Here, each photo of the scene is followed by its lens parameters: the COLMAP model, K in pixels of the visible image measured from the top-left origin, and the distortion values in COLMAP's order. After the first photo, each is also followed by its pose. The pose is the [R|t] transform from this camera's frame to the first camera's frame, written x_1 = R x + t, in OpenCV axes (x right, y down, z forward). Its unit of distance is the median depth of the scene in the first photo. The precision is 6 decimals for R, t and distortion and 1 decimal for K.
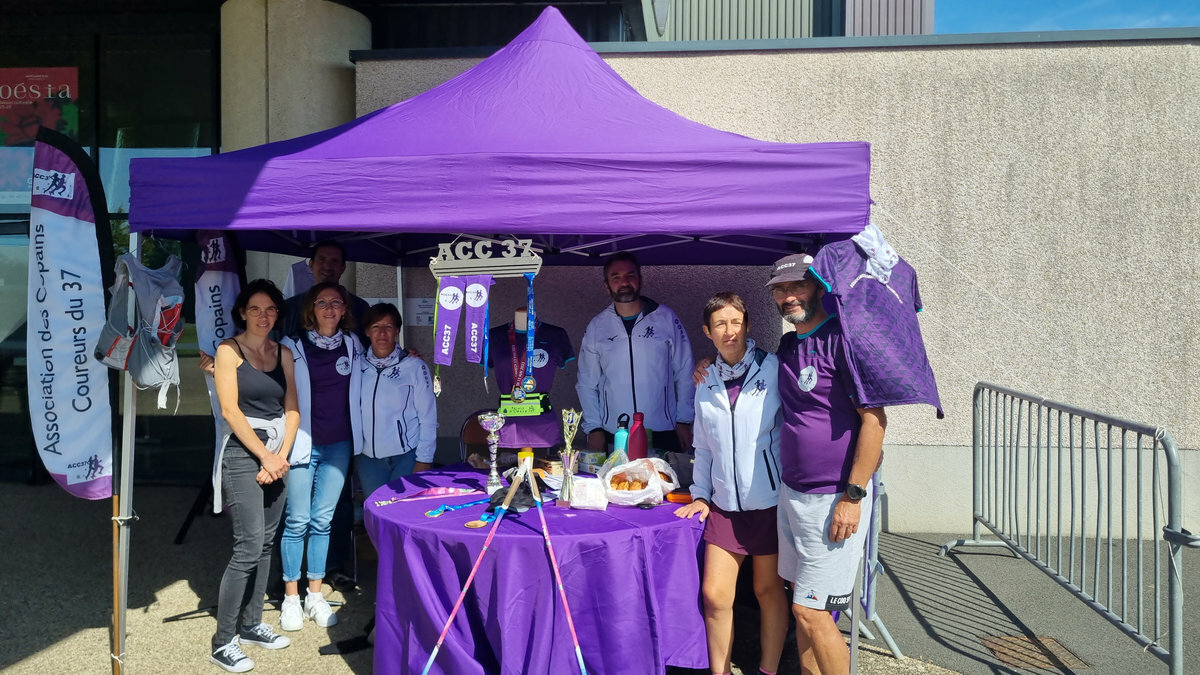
lens RADIAL K [[922.4, 0, 614.6], [0, 922.4, 320.5], [0, 0, 1]] dist [0.034828, -0.023739]
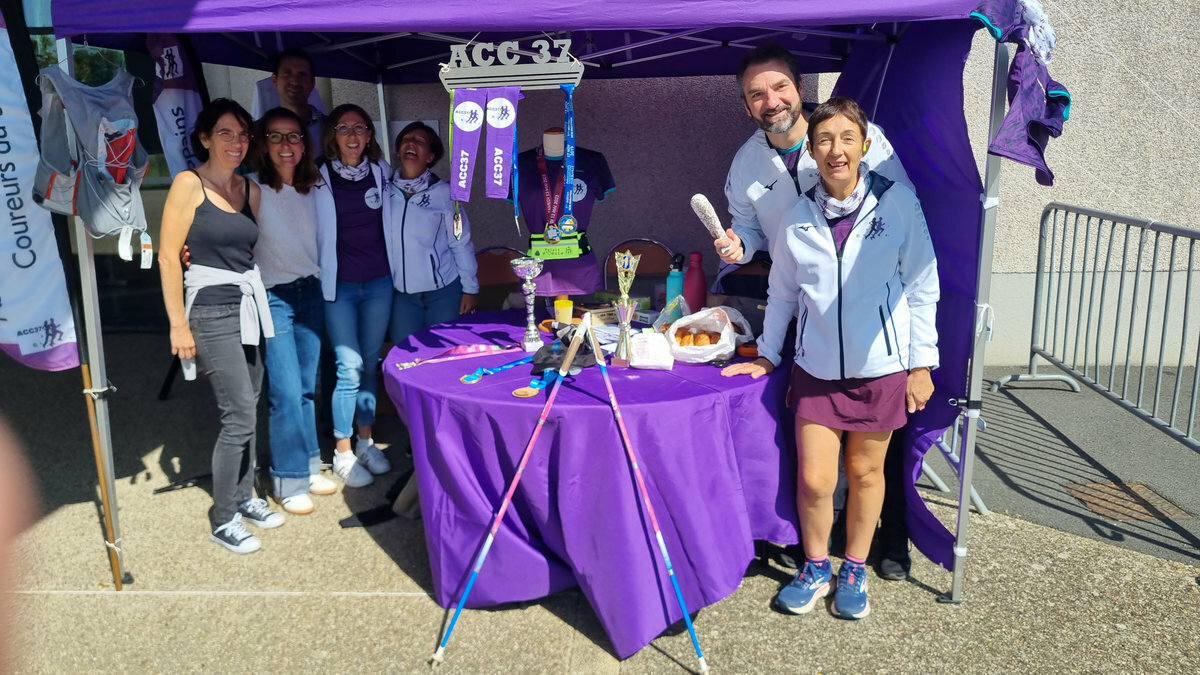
lens RADIAL K [[922.4, 0, 601.7], [0, 922.4, 315.7], [0, 0, 1]] dist [0.034828, -0.023739]
pose [[0.999479, -0.026581, 0.018286, -0.076469], [0.022819, 0.983078, 0.181763, 0.002261], [-0.022808, -0.181251, 0.983172, 0.160683]]
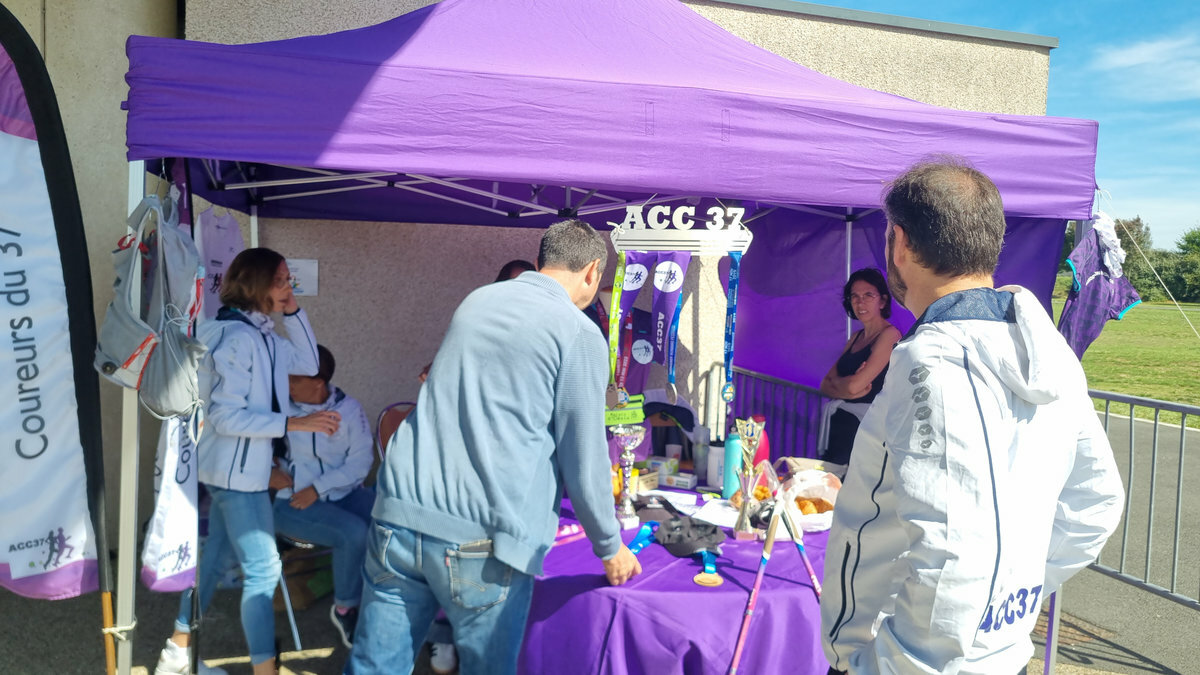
lens RADIAL K [[922.4, 0, 636.2], [0, 922.4, 322.2], [0, 0, 1]] dist [0.034828, -0.023739]
pose [[0.909011, -0.000643, 0.416771, -0.434245], [-0.019302, 0.998861, 0.043641, -0.019666], [-0.416324, -0.047715, 0.907963, 0.282716]]
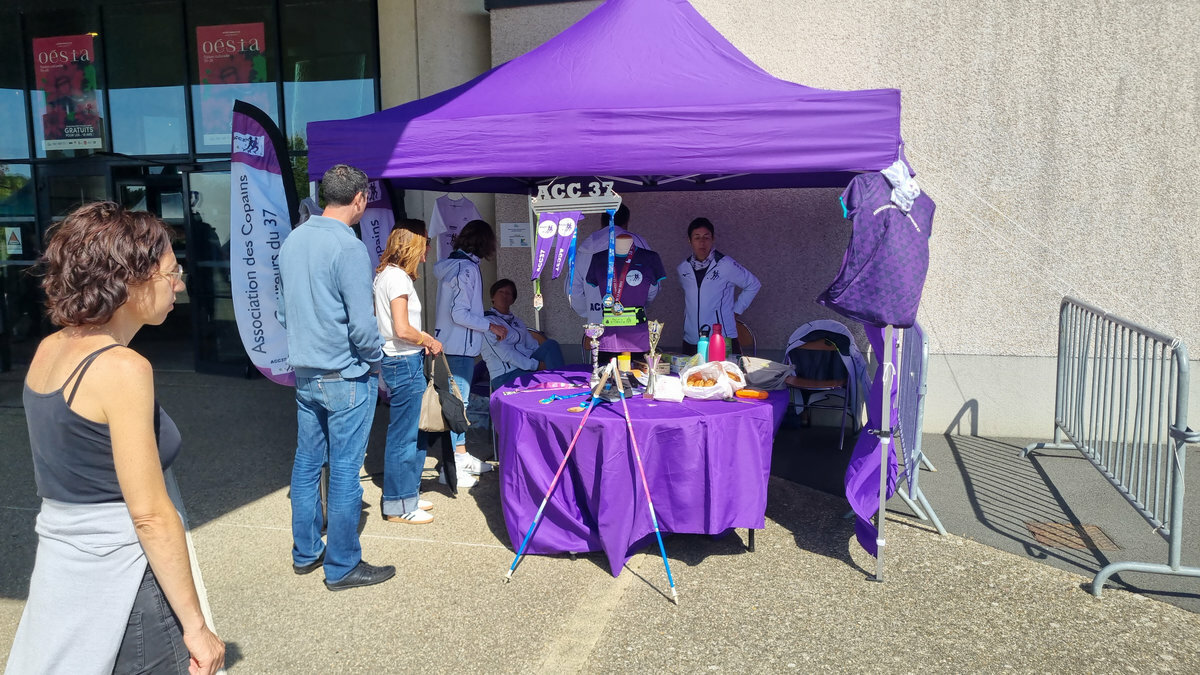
lens RADIAL K [[922.4, 0, 599.2], [0, 922.4, 336.6], [0, 0, 1]] dist [0.034828, -0.023739]
pose [[0.982681, 0.007053, -0.185171, 0.099809], [0.013450, 0.993925, 0.109235, -0.014129], [0.184816, -0.109834, 0.976616, -0.184235]]
